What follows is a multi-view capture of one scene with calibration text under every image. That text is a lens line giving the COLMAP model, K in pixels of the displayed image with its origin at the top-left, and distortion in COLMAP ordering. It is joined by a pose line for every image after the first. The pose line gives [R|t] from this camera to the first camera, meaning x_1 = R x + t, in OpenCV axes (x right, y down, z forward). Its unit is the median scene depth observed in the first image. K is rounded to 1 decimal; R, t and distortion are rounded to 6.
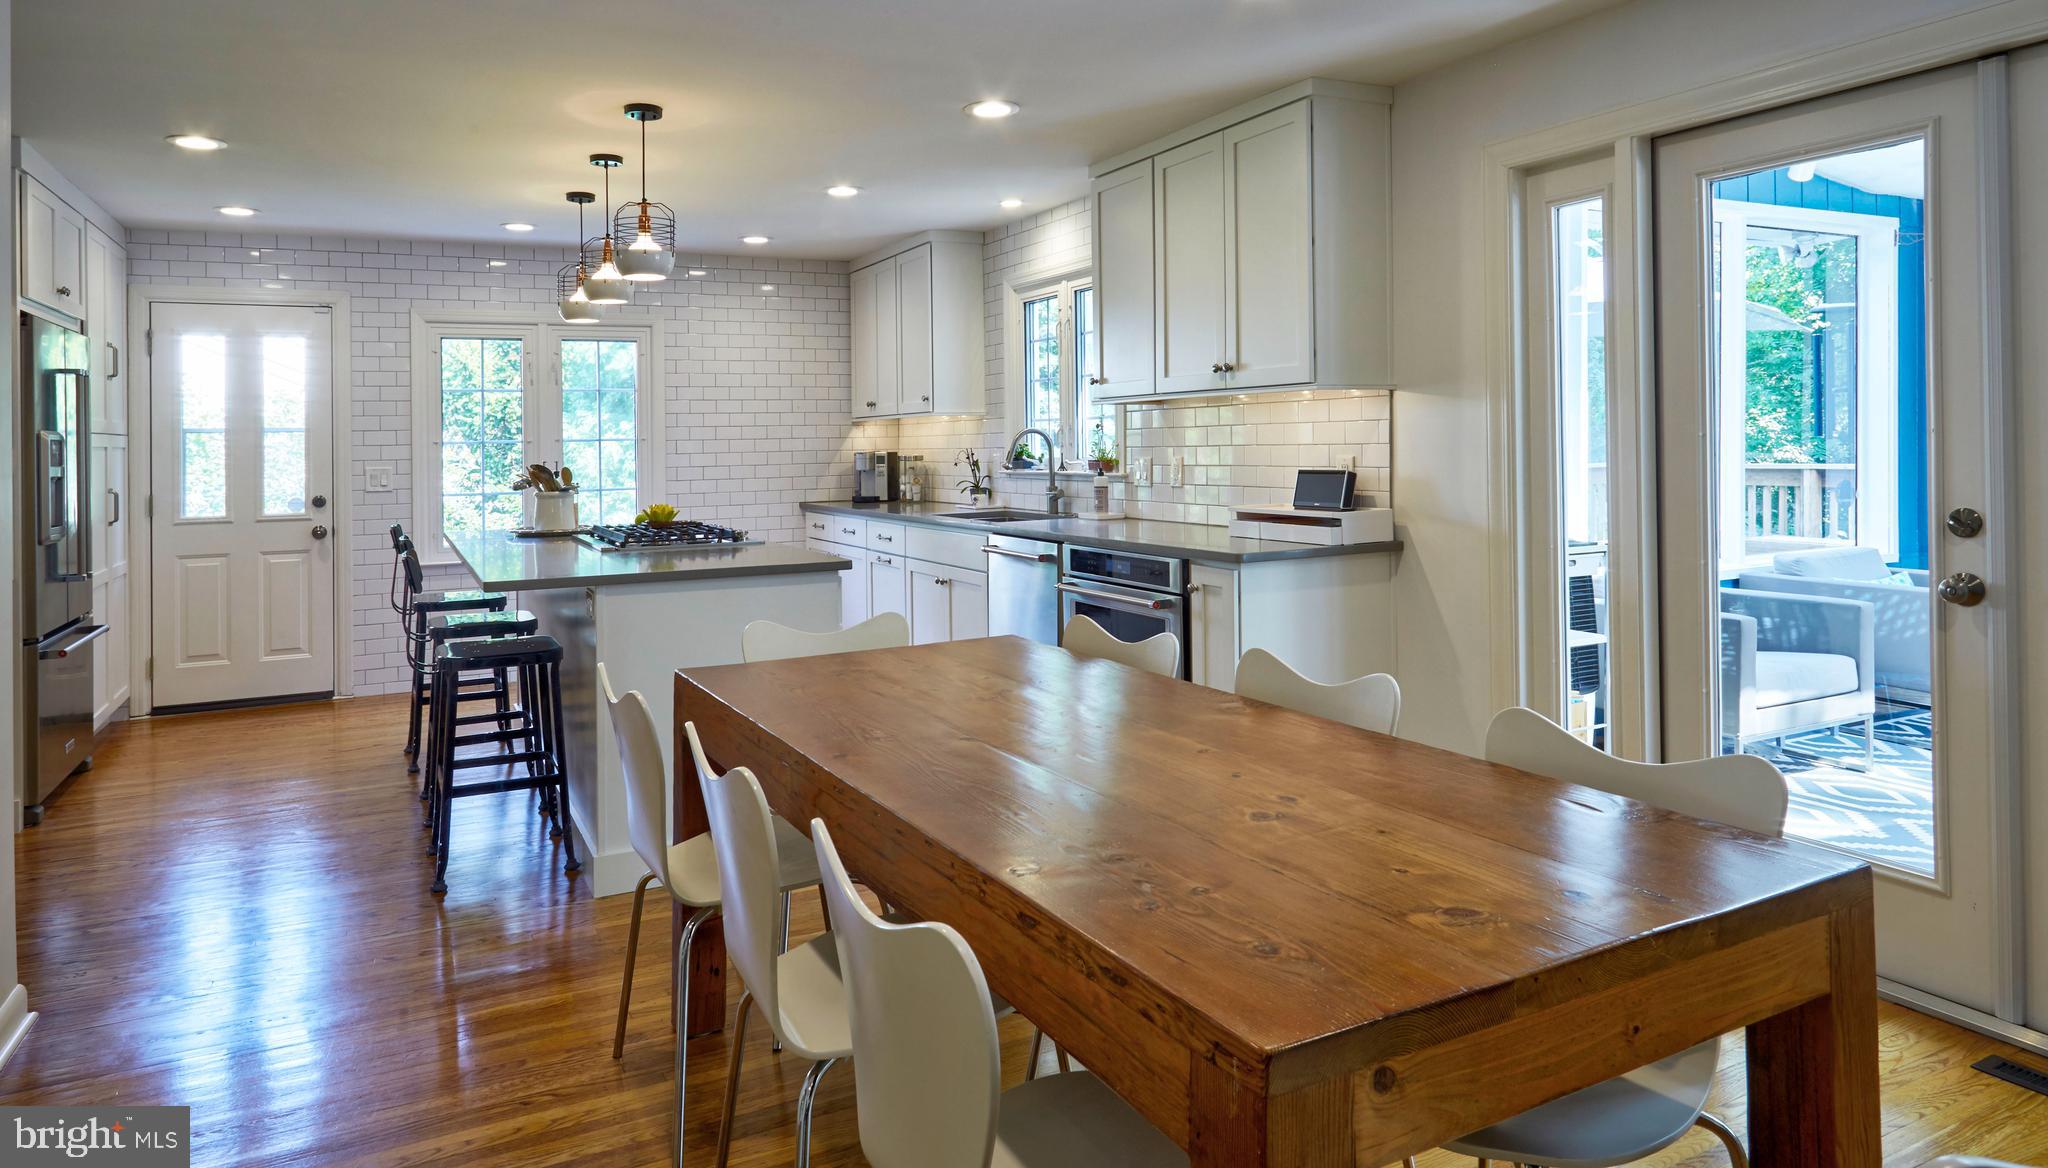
lens RADIAL K [[1204.2, 0, 1013.3], [0, 1204.2, 426.1], [0, 0, 1]] dist [-0.028914, 0.002104]
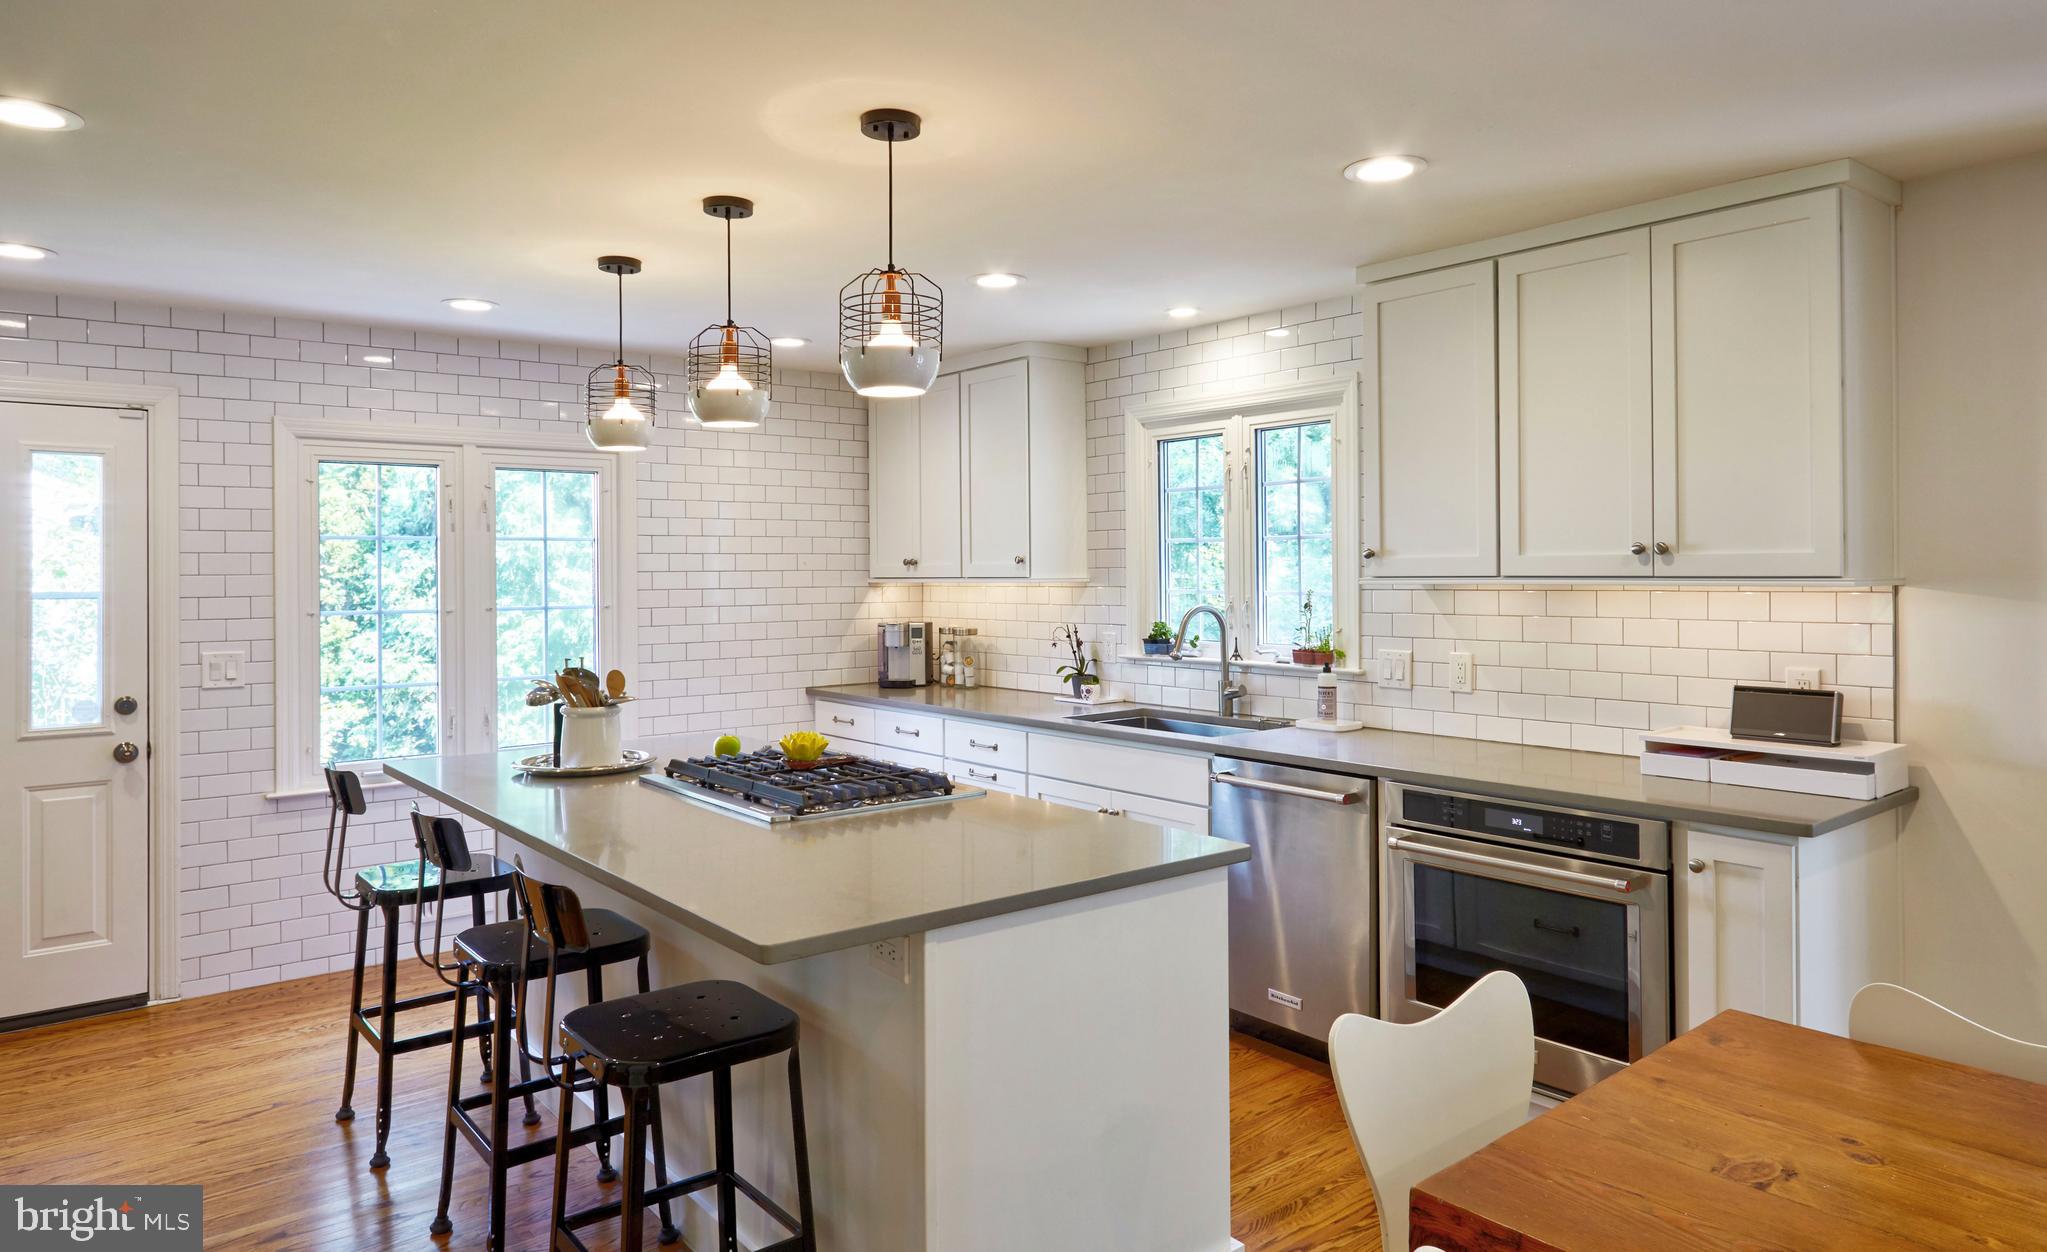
lens RADIAL K [[1260.1, 0, 1078.1], [0, 1260.1, 567.3], [0, 0, 1]] dist [-0.013140, -0.000128]
pose [[0.975743, 0.012726, 0.218547, -0.228607], [-0.014012, 0.999892, 0.004333, -0.023950], [-0.218468, -0.007290, 0.975817, 0.221057]]
